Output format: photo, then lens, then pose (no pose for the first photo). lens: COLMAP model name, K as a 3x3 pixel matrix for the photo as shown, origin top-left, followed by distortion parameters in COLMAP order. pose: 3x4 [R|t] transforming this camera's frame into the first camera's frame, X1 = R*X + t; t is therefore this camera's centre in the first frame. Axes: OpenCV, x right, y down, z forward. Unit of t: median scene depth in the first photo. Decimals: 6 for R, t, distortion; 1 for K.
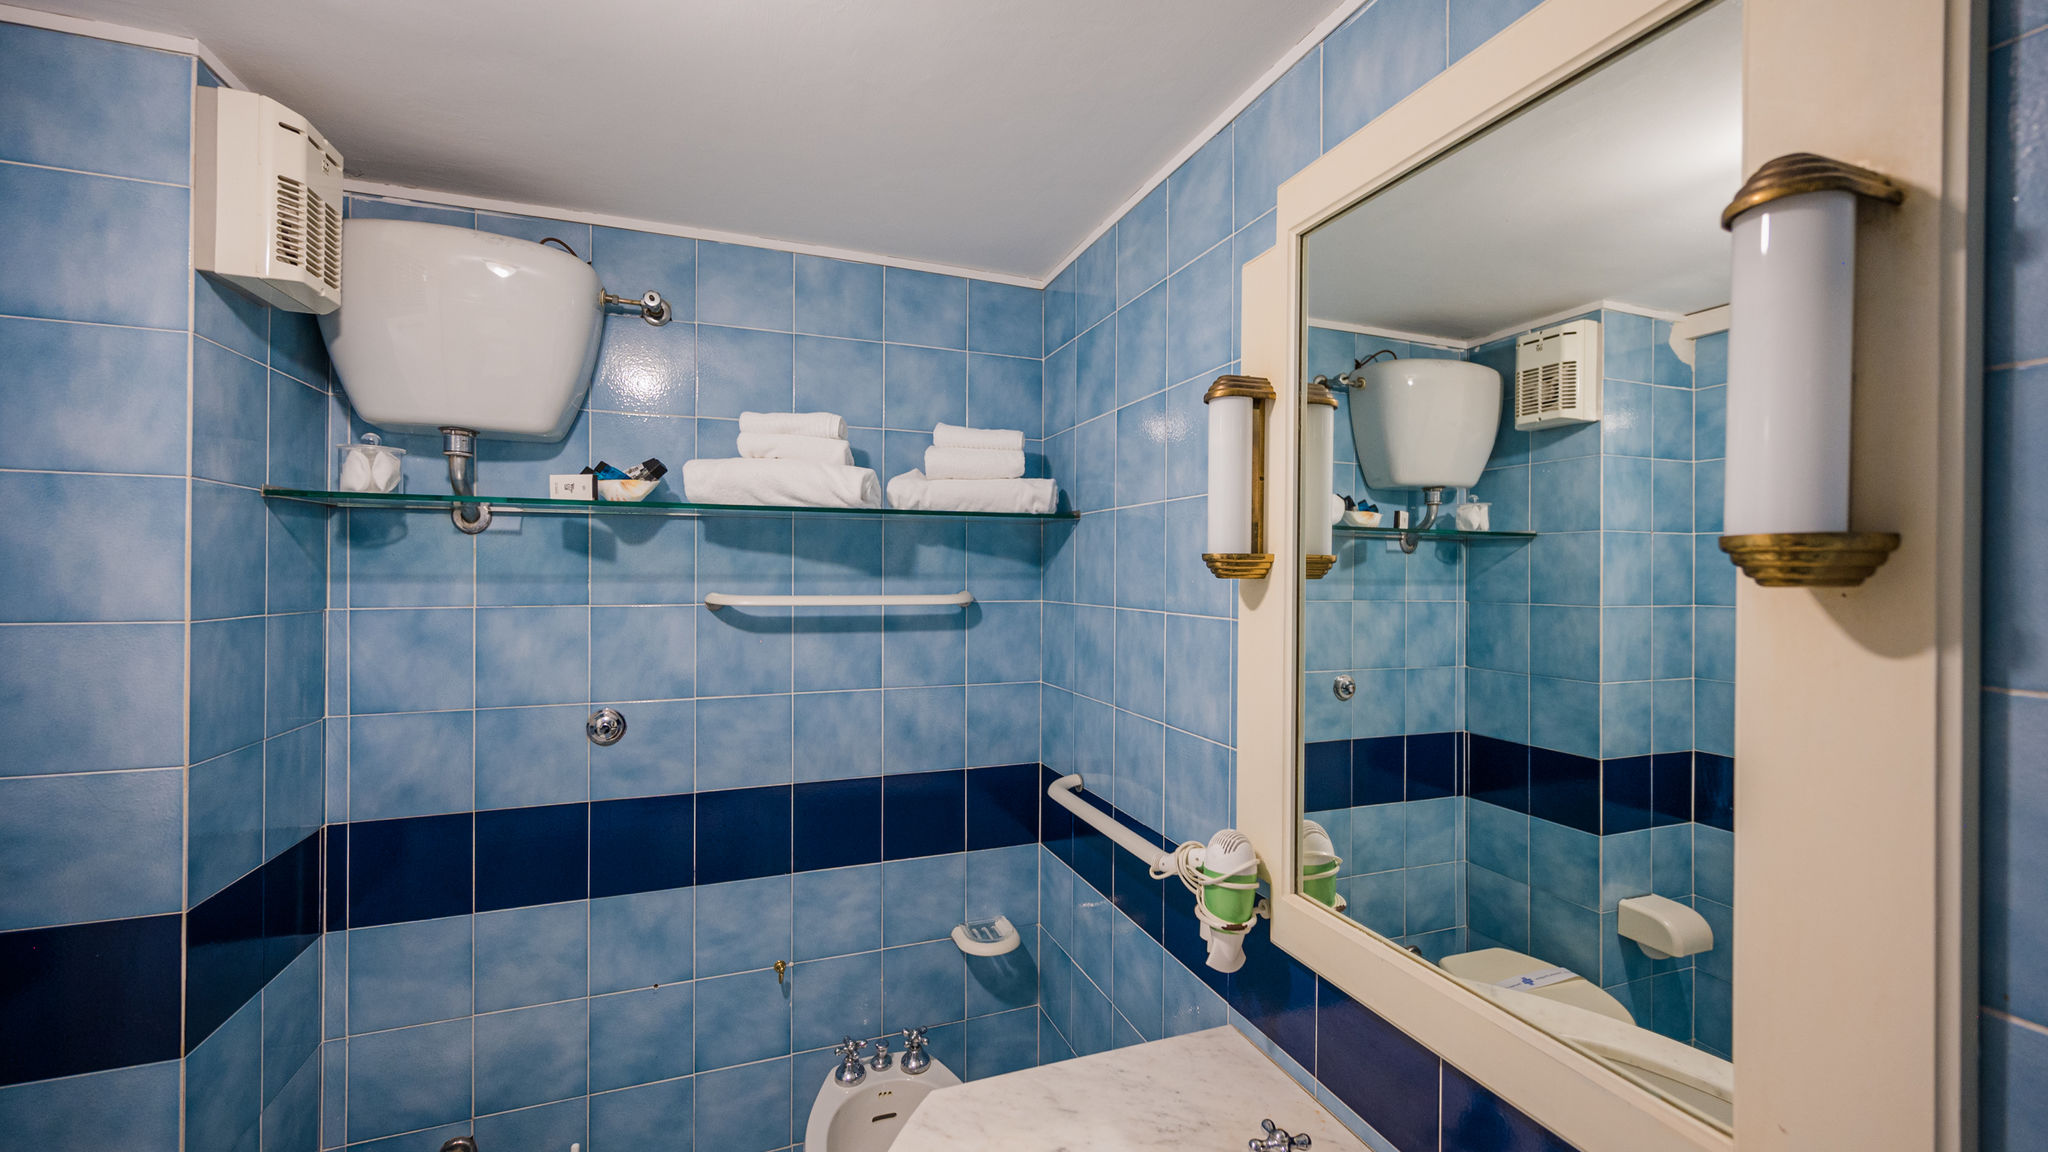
lens RADIAL K [[807.4, 0, 1004.9], [0, 807.4, 584.7], [0, 0, 1]] dist [-0.003105, 0.001390]
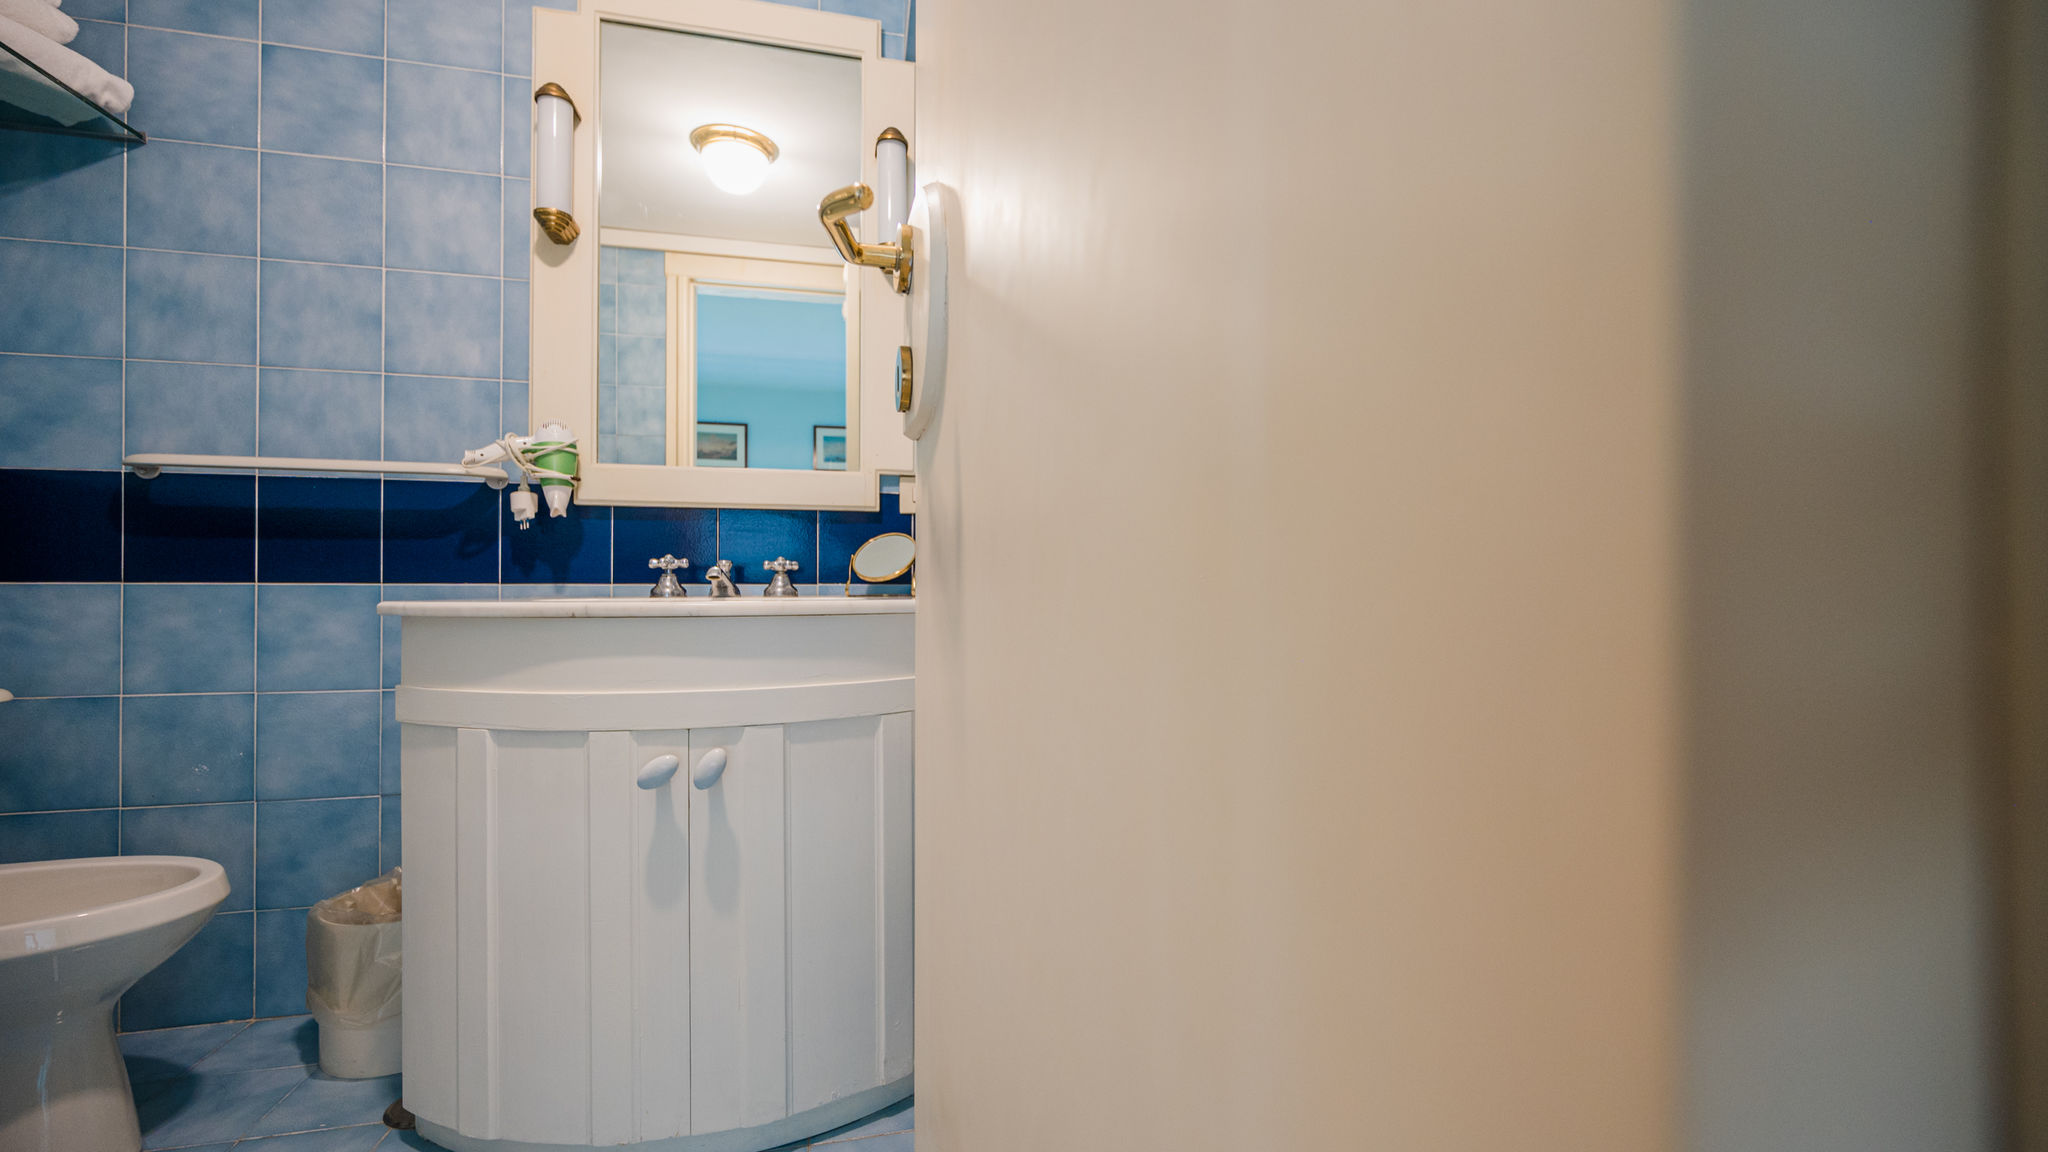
lens RADIAL K [[842.7, 0, 1037.0], [0, 842.7, 582.3], [0, 0, 1]] dist [0.002446, -0.002143]
pose [[0.117747, -0.000639, 0.993043, -0.664190], [-0.004133, 0.999991, 0.001134, 0.366778], [-0.993035, -0.004238, 0.117743, 0.011322]]
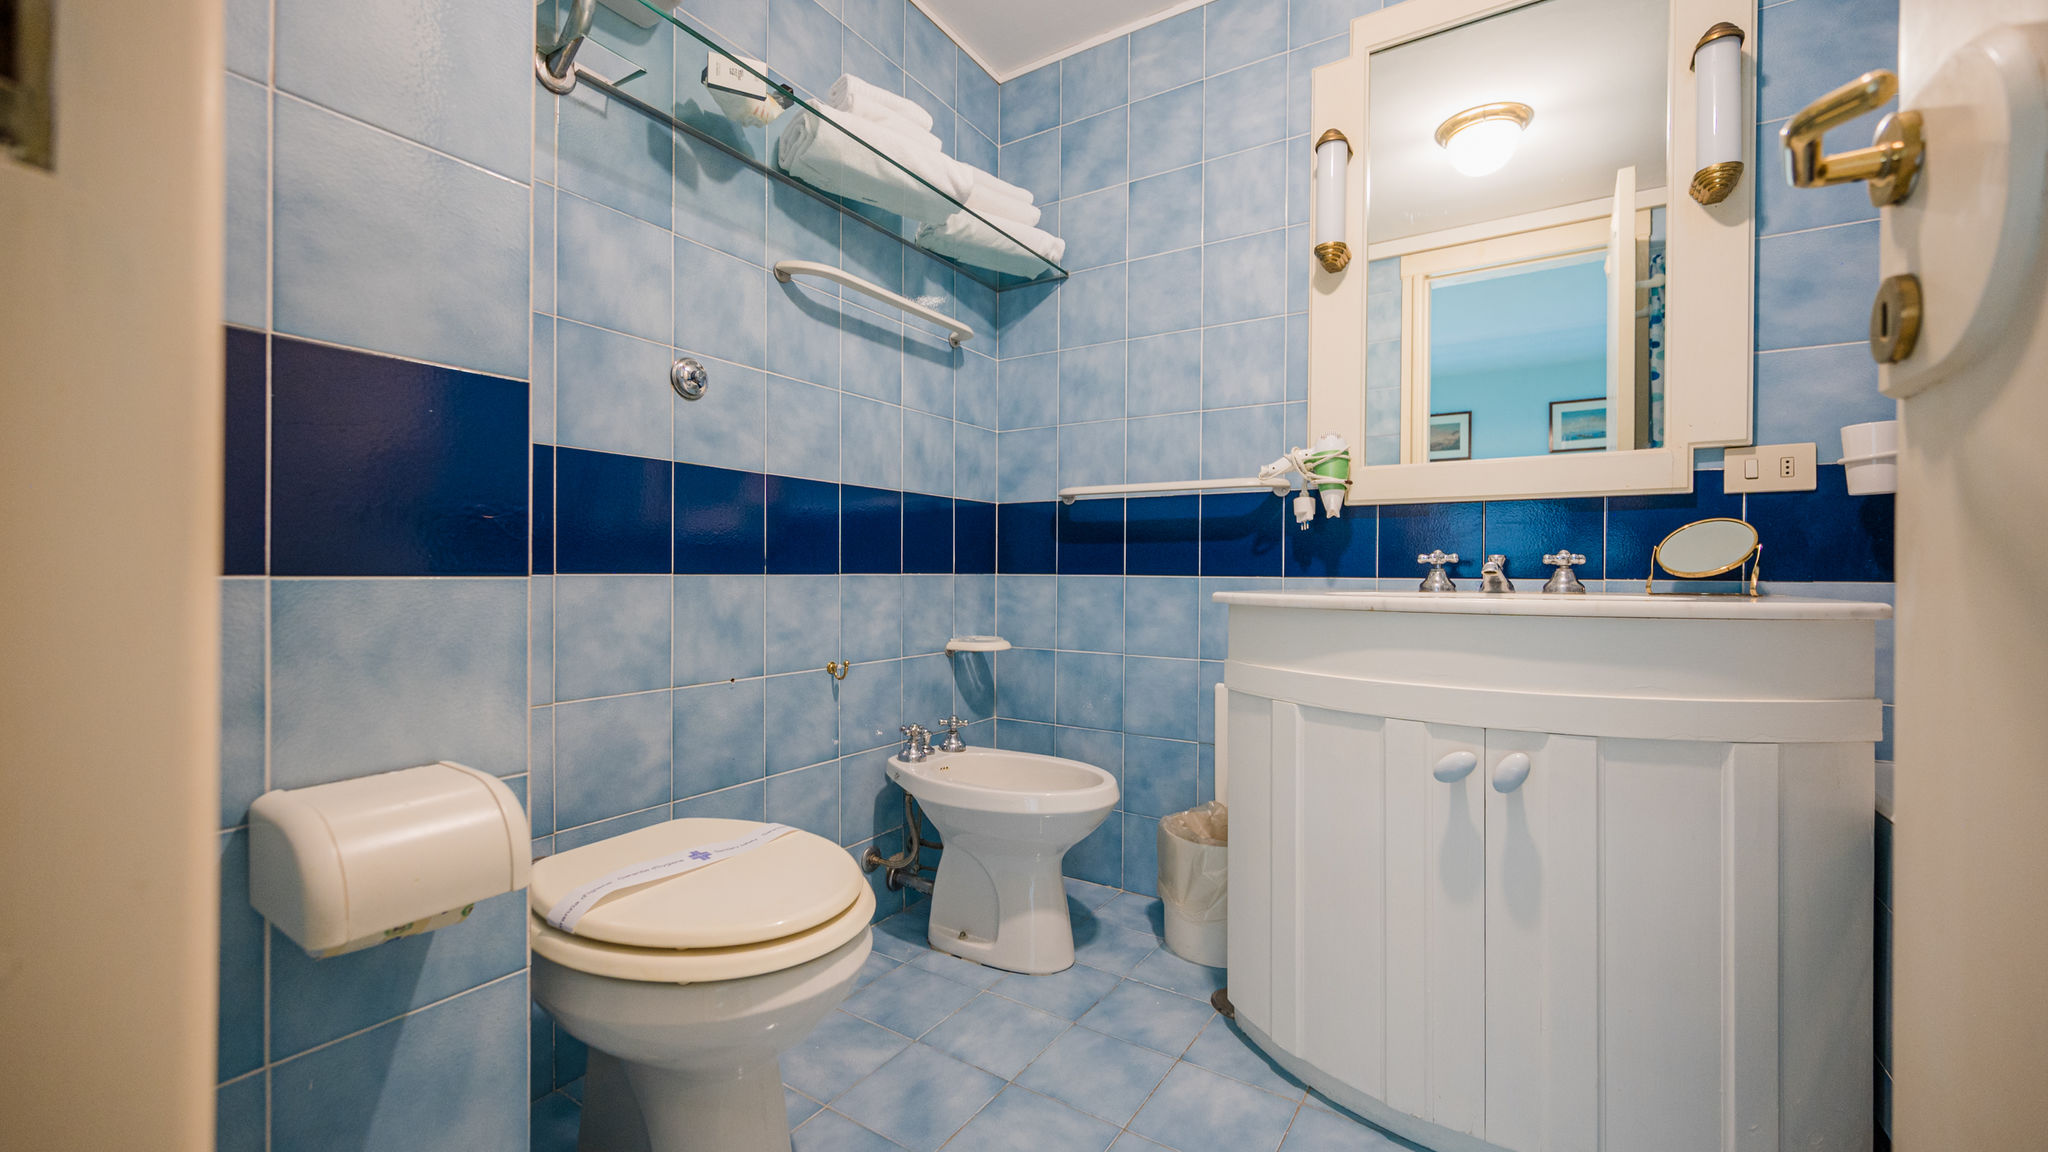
lens RADIAL K [[807.4, 0, 1042.1], [0, 807.4, 575.1], [0, 0, 1]] dist [-0.003105, 0.001390]
pose [[0.794125, -0.001549, 0.607752, -0.689225], [-0.004561, 0.999953, 0.008509, 0.361789], [-0.607737, -0.009529, 0.794081, 0.072945]]
